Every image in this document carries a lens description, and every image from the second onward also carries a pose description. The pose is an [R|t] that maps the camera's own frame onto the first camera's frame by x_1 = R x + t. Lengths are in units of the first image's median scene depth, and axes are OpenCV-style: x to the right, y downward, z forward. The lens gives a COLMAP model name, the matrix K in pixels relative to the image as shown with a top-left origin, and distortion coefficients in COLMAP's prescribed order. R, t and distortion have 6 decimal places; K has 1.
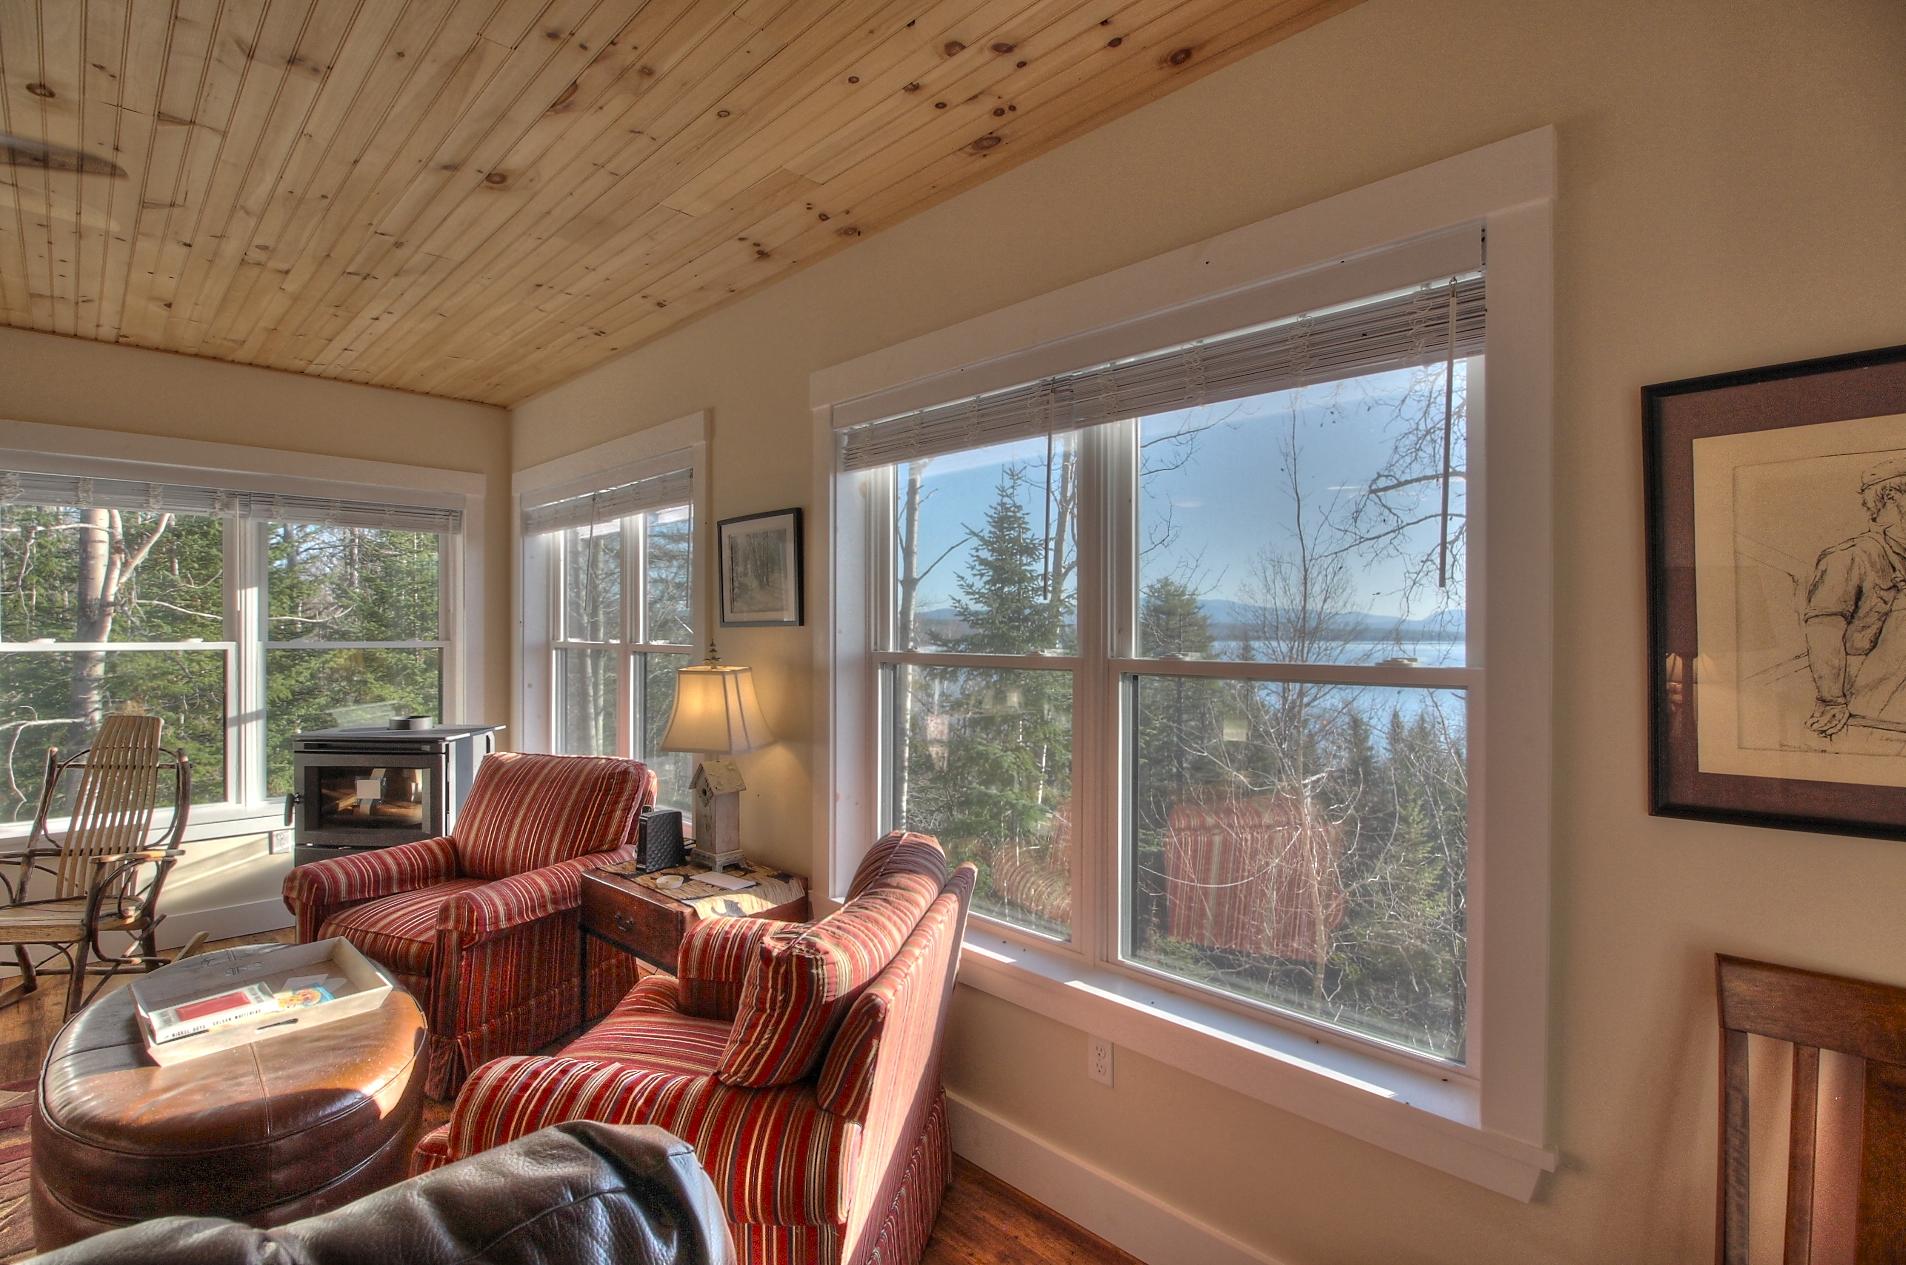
lens RADIAL K [[888.0, 0, 947.3], [0, 888.0, 631.5], [0, 0, 1]] dist [0.001807, -0.013770]
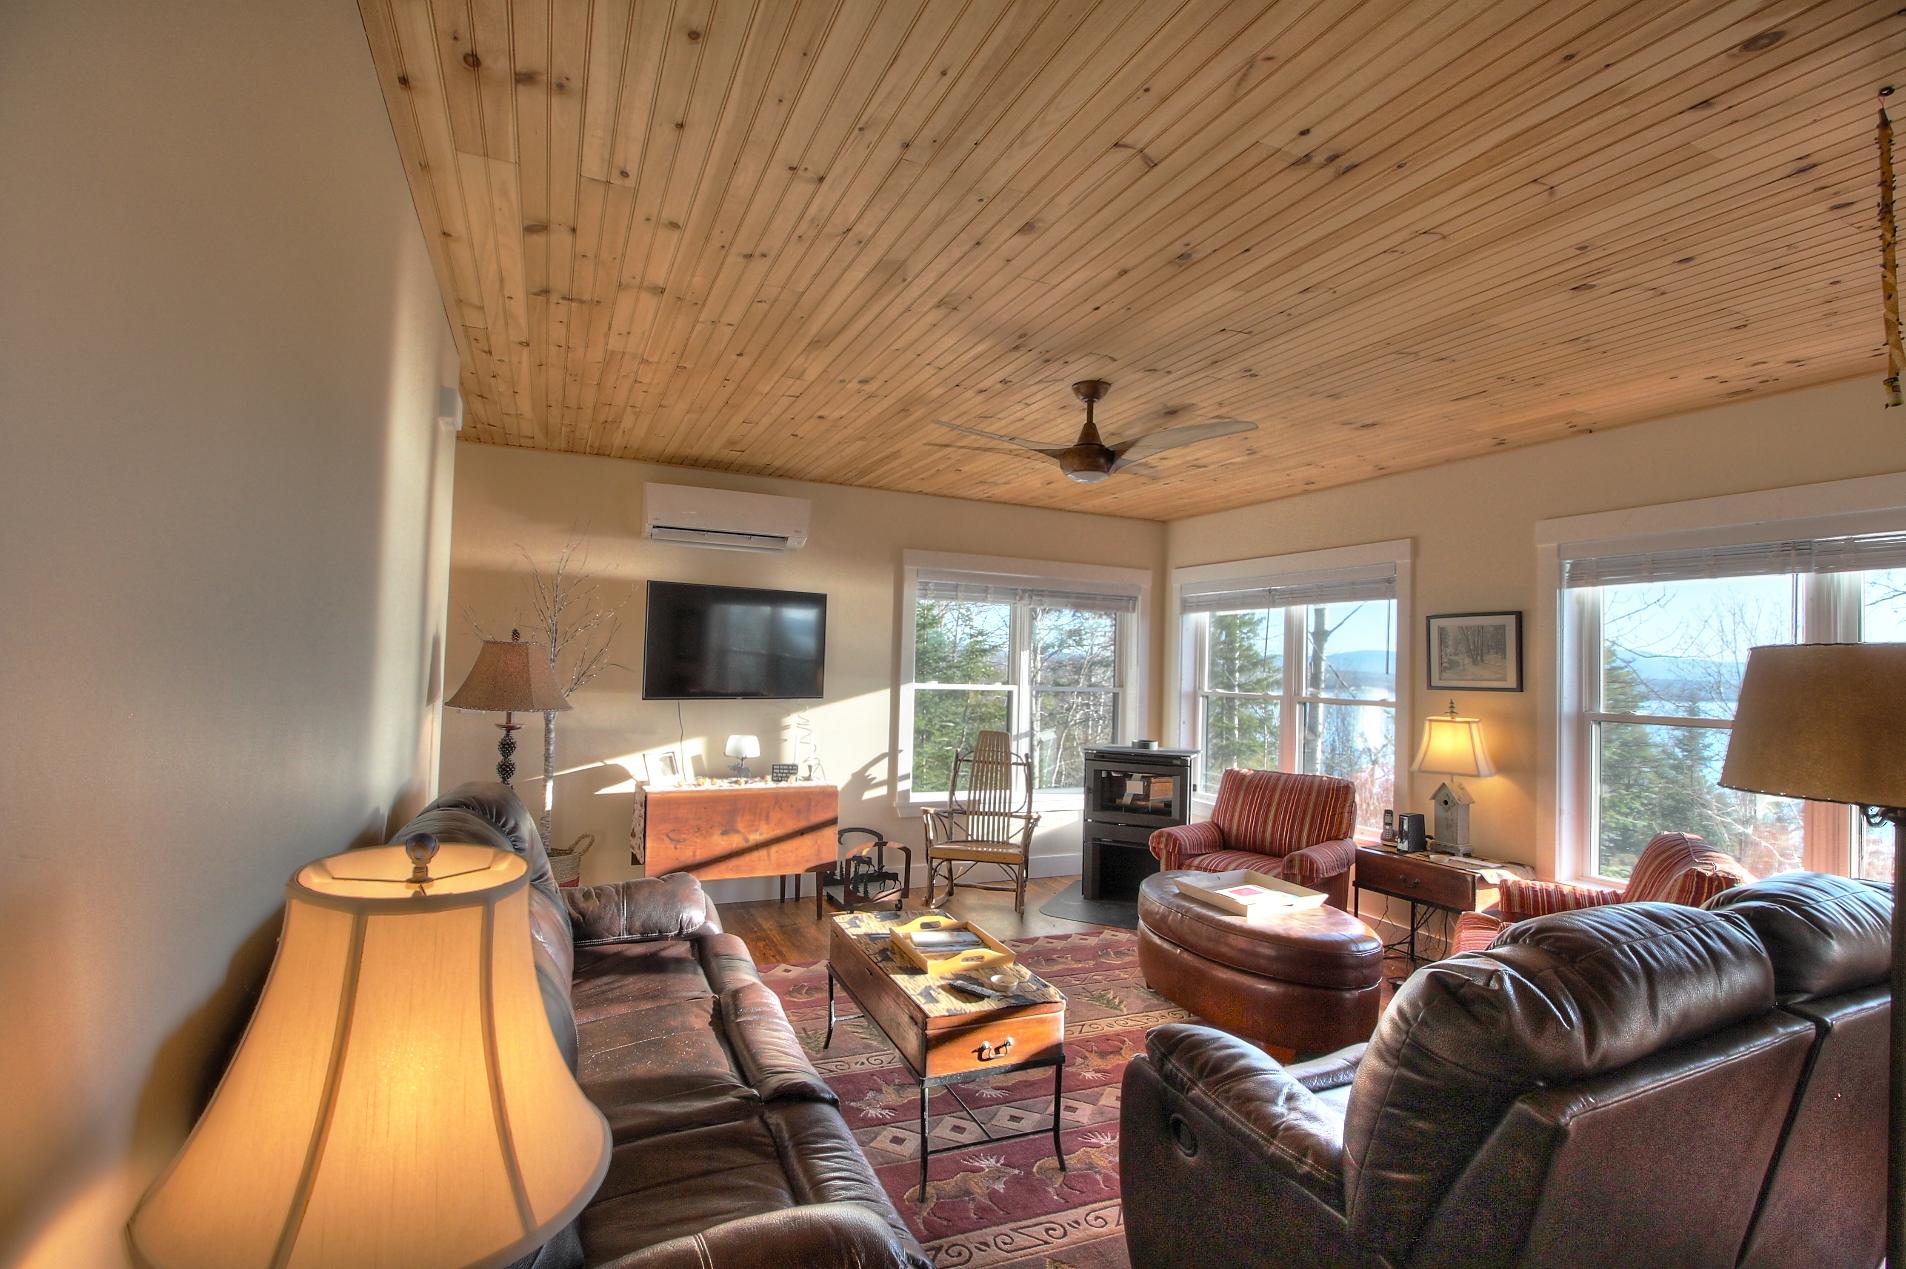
lens RADIAL K [[888.0, 0, 947.3], [0, 888.0, 633.5], [0, 0, 1]] dist [0.001807, -0.013770]
pose [[0.935961, 0.010501, -0.351948, -0.471910], [-0.026502, 0.998821, -0.040676, -0.016237], [0.351106, 0.047399, 0.935135, -0.609353]]
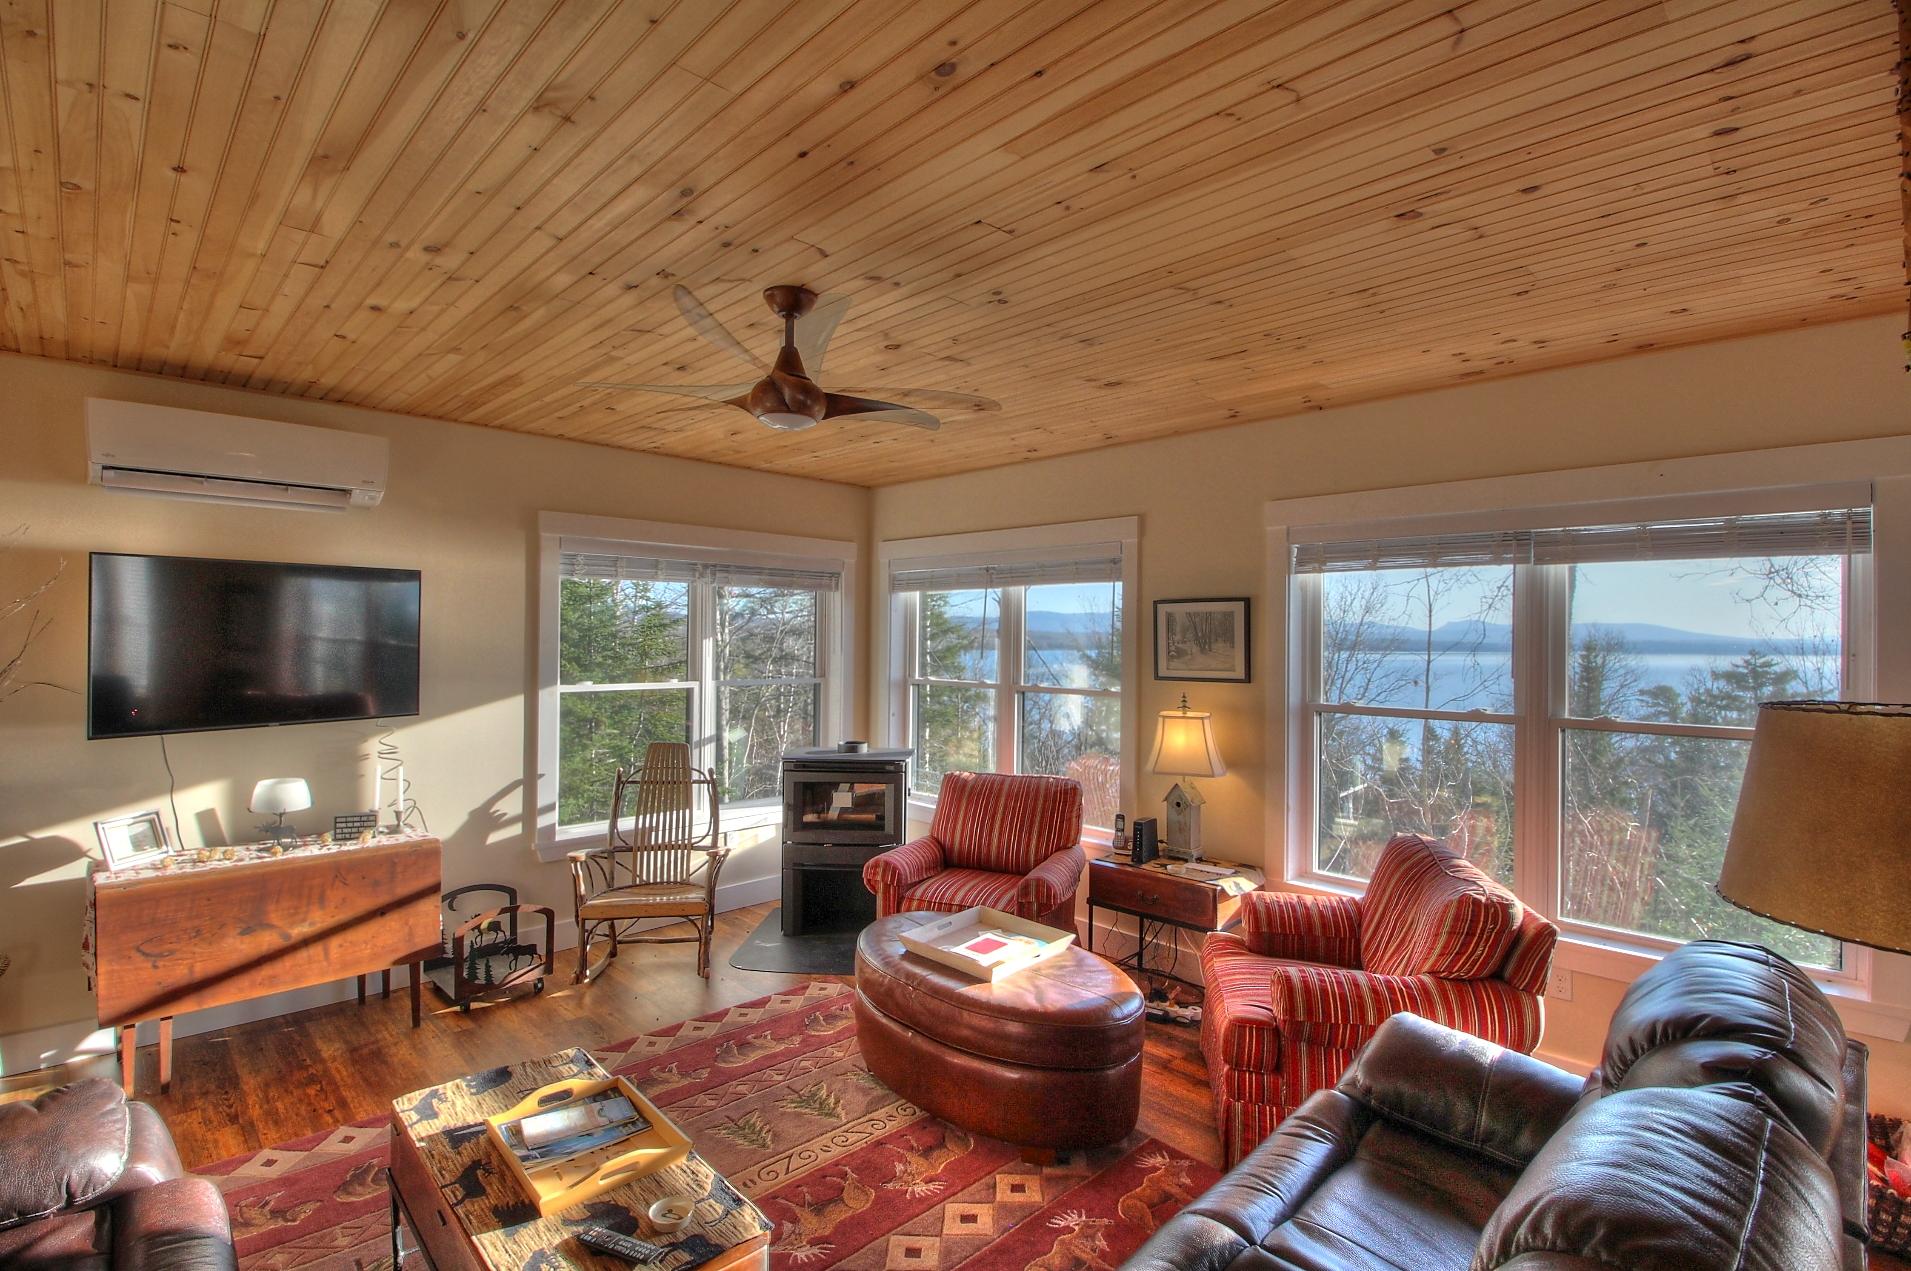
lens RADIAL K [[889.1, 0, 954.7], [0, 889.1, 629.6], [0, 0, 1]] dist [0.000056, -0.013257]
pose [[0.999964, 0.005620, -0.006410, -0.540139], [-0.005684, 0.999933, -0.010113, -0.064402], [0.006353, 0.010149, 0.999928, -0.331352]]
